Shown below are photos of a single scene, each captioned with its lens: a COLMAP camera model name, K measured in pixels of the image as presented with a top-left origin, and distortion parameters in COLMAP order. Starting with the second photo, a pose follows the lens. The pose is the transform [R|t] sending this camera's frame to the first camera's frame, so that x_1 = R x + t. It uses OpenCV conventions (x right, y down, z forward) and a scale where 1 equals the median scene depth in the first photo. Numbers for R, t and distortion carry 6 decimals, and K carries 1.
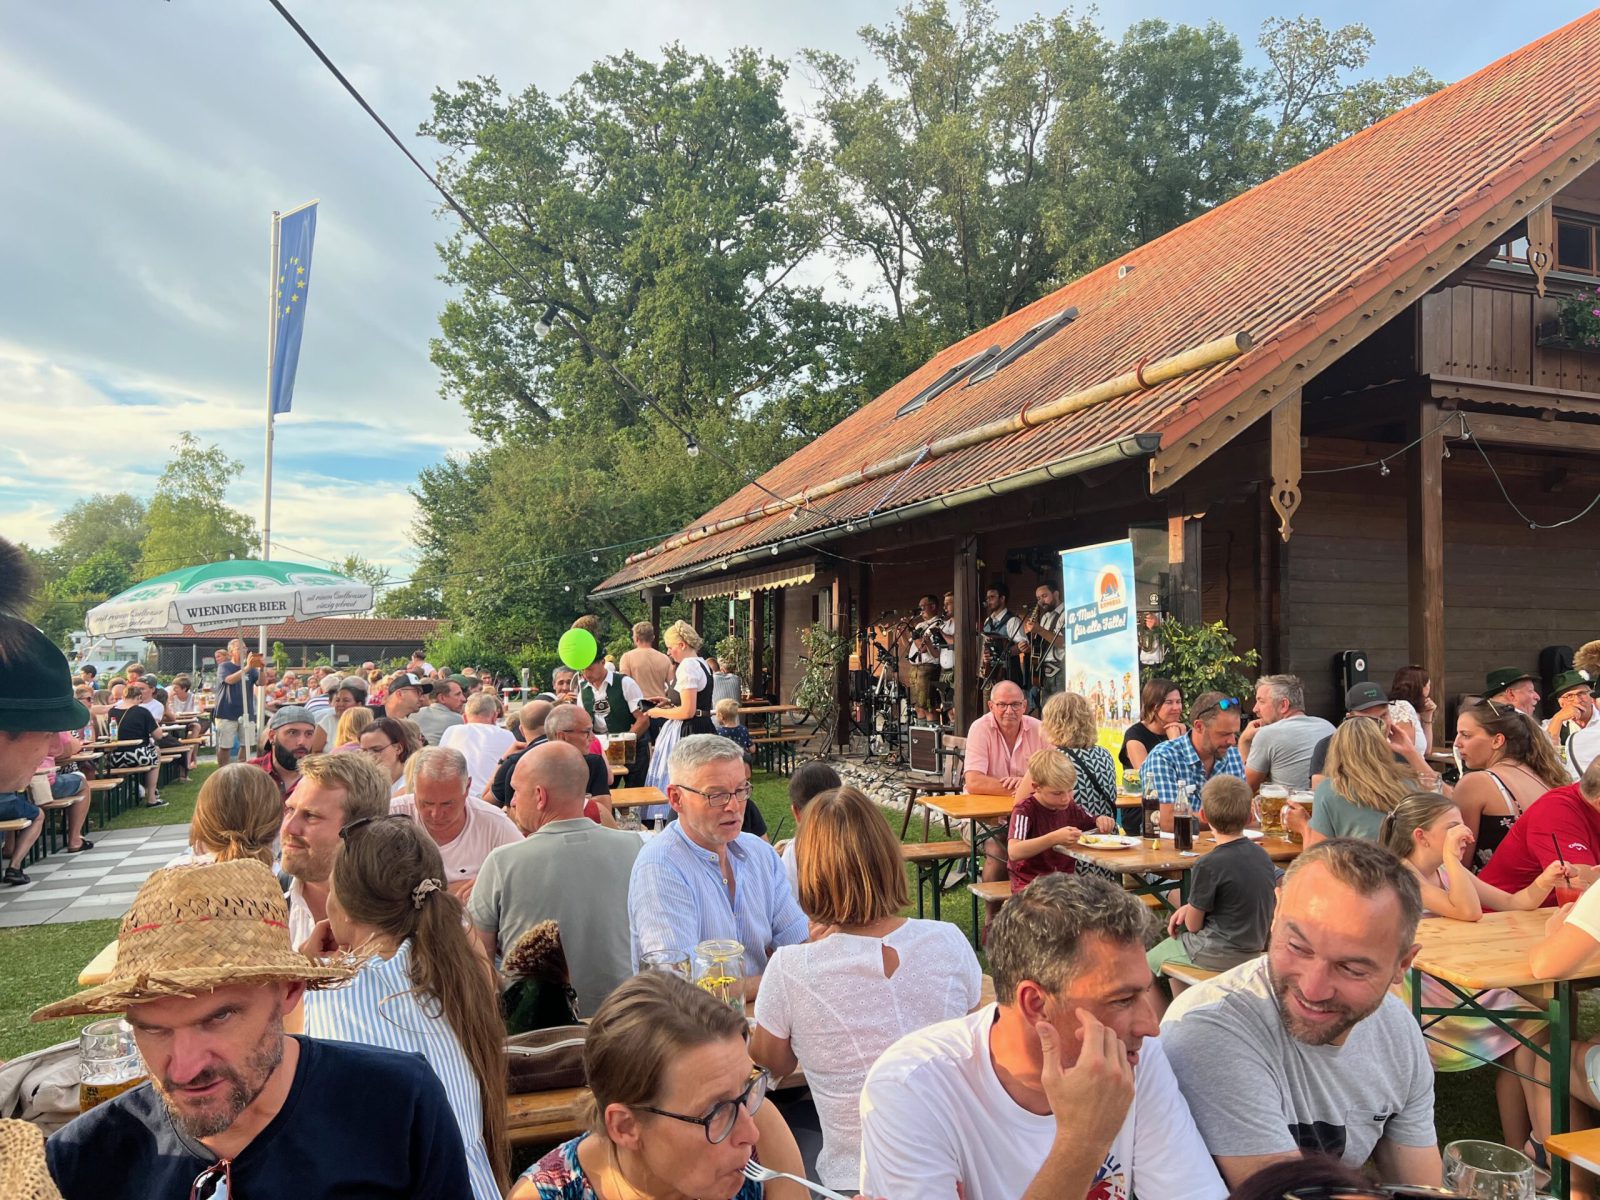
lens RADIAL K [[1216.9, 0, 806.0], [0, 1216.9, 584.2], [0, 0, 1]] dist [0.058681, -0.069038]
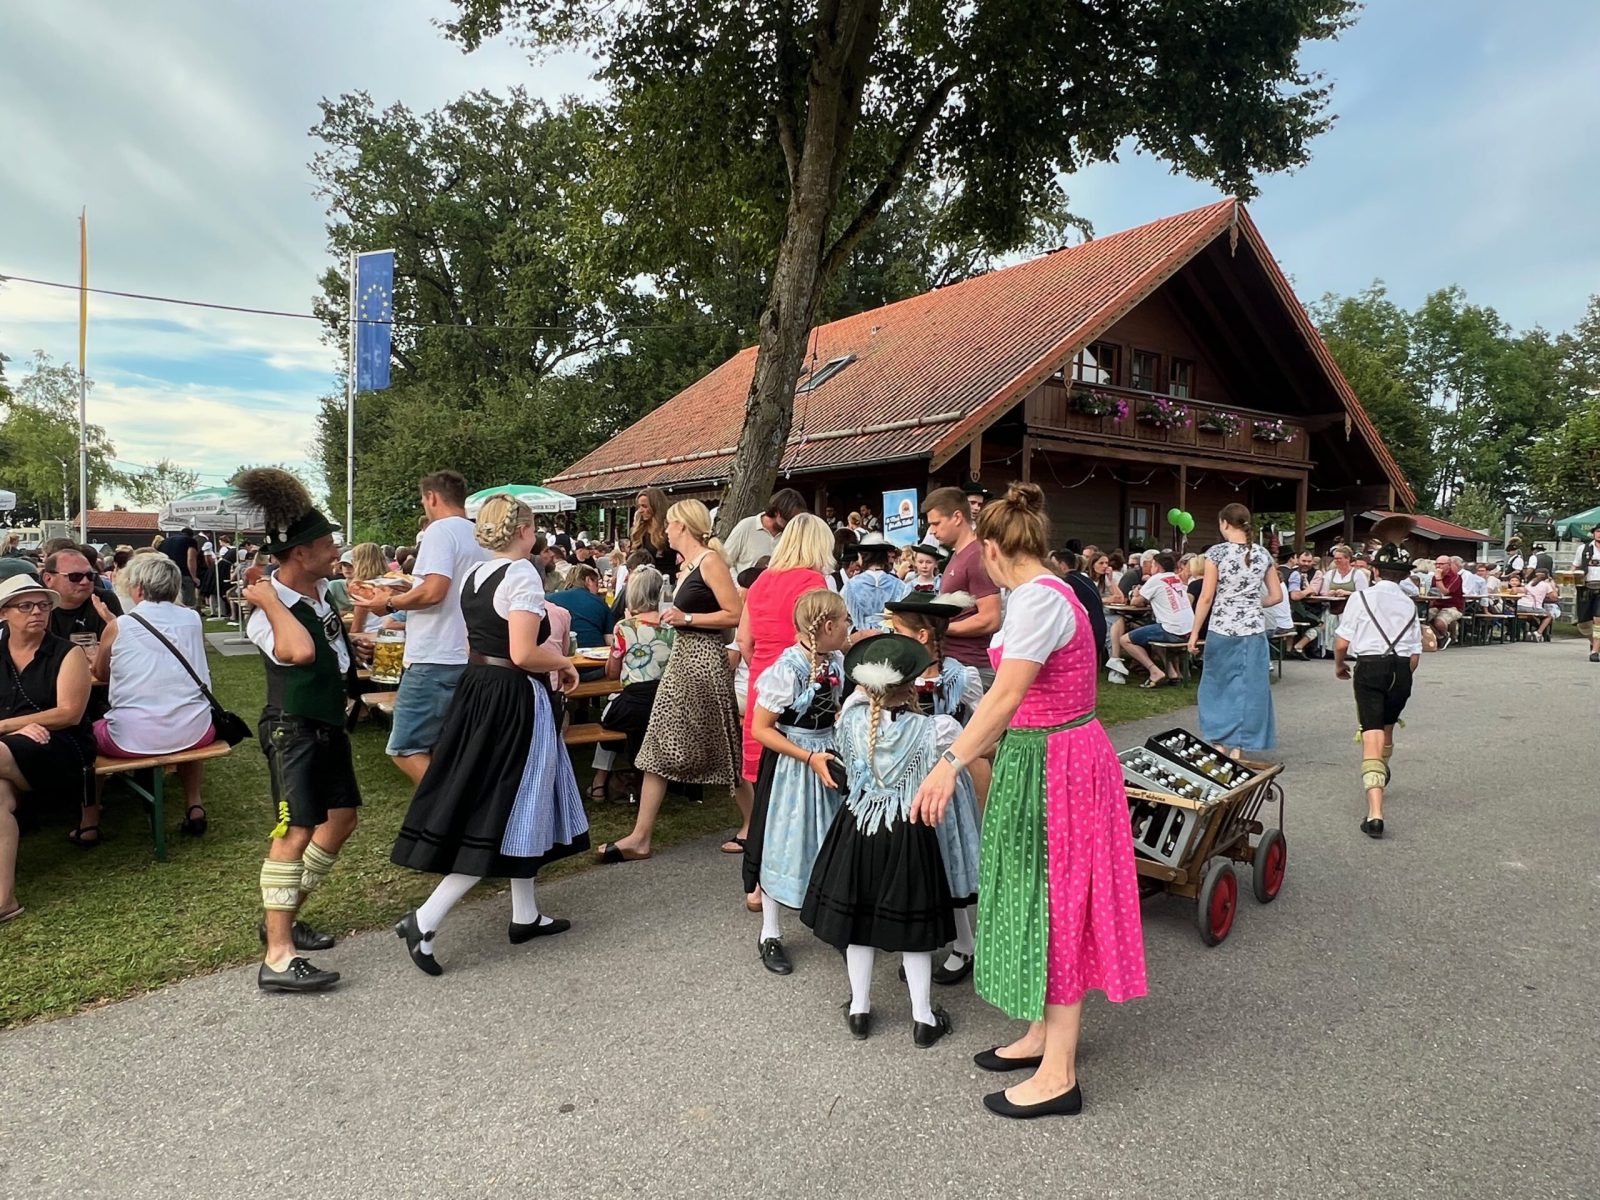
lens RADIAL K [[1022.9, 0, 796.4], [0, 1022.9, 582.7], [0, 0, 1]] dist [-0.001713, -0.000023]
pose [[0.967368, 0.005113, 0.253325, -0.117306], [-0.025834, 0.996576, 0.078539, -0.000937], [-0.252056, -0.082521, 0.964188, -0.226977]]
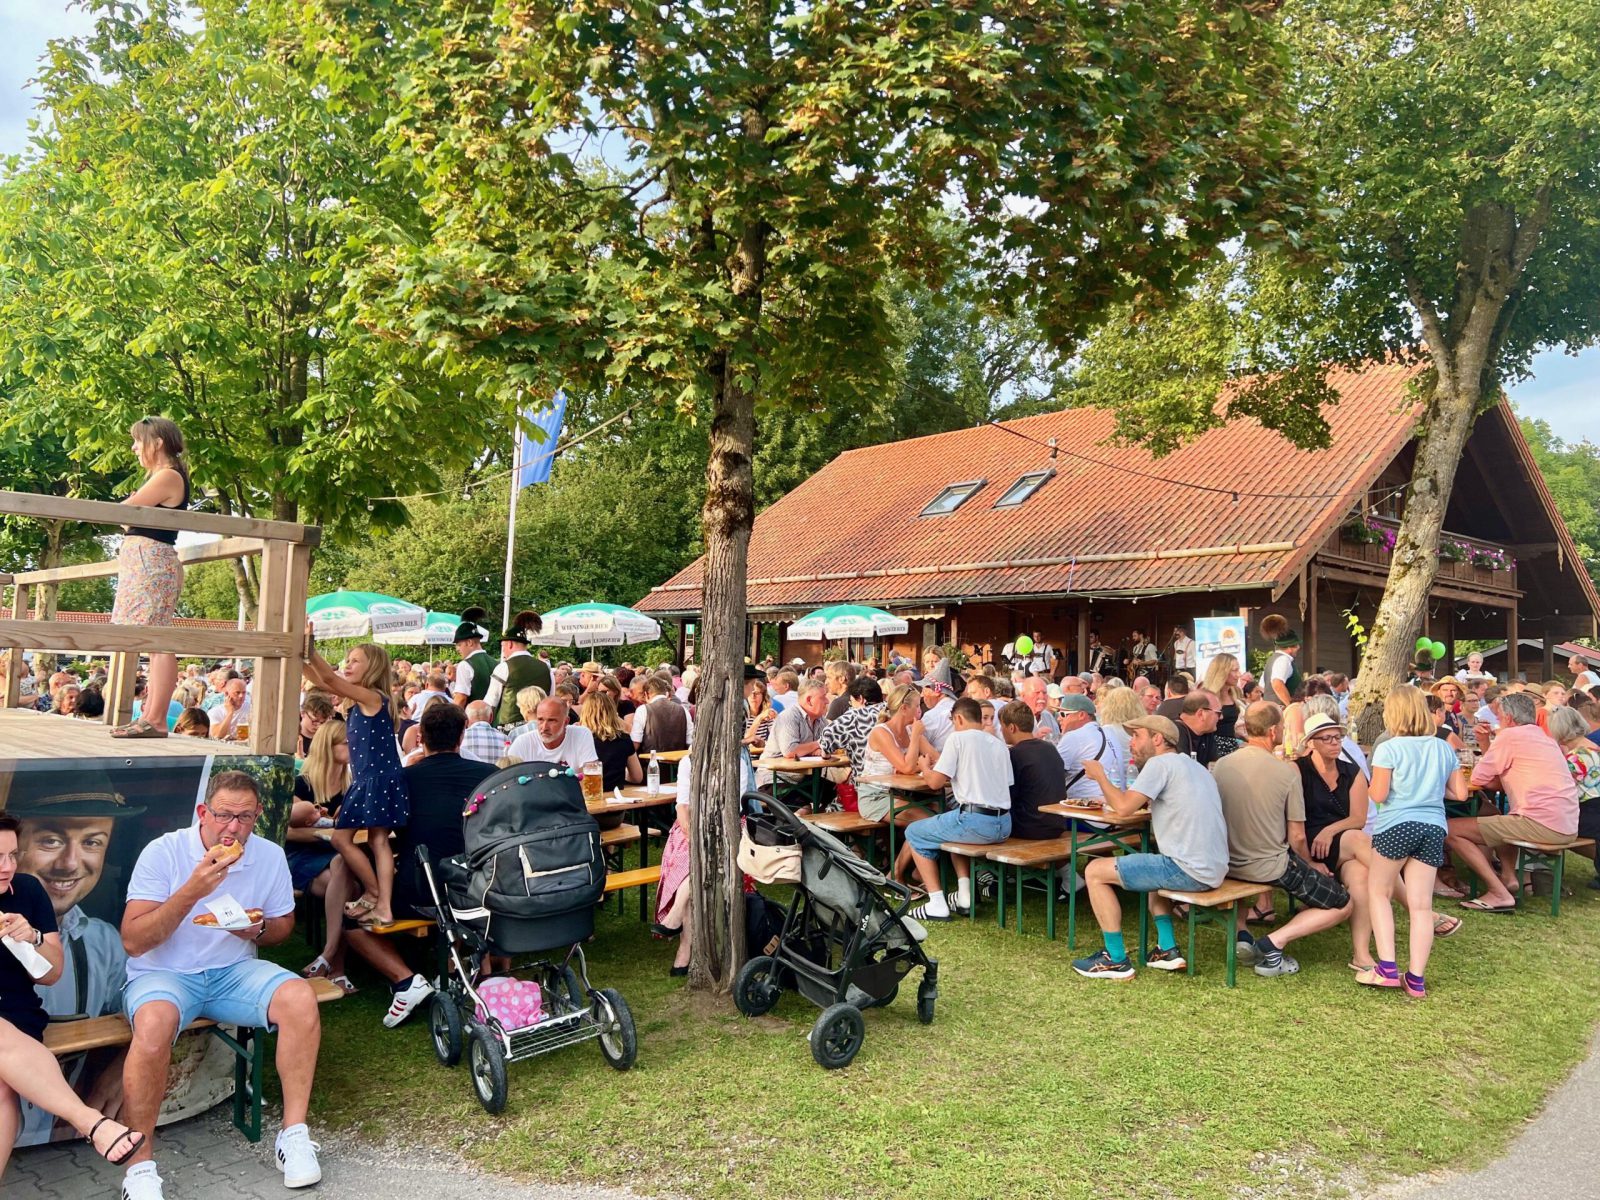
lens RADIAL K [[1216.9, 0, 806.0], [0, 1216.9, 584.2], [0, 0, 1]] dist [0.058681, -0.069038]
pose [[0.933962, 0.050300, 0.353815, -0.337775], [-0.045407, 0.998724, -0.022122, -0.002137], [-0.354476, 0.004595, 0.935054, -0.235965]]
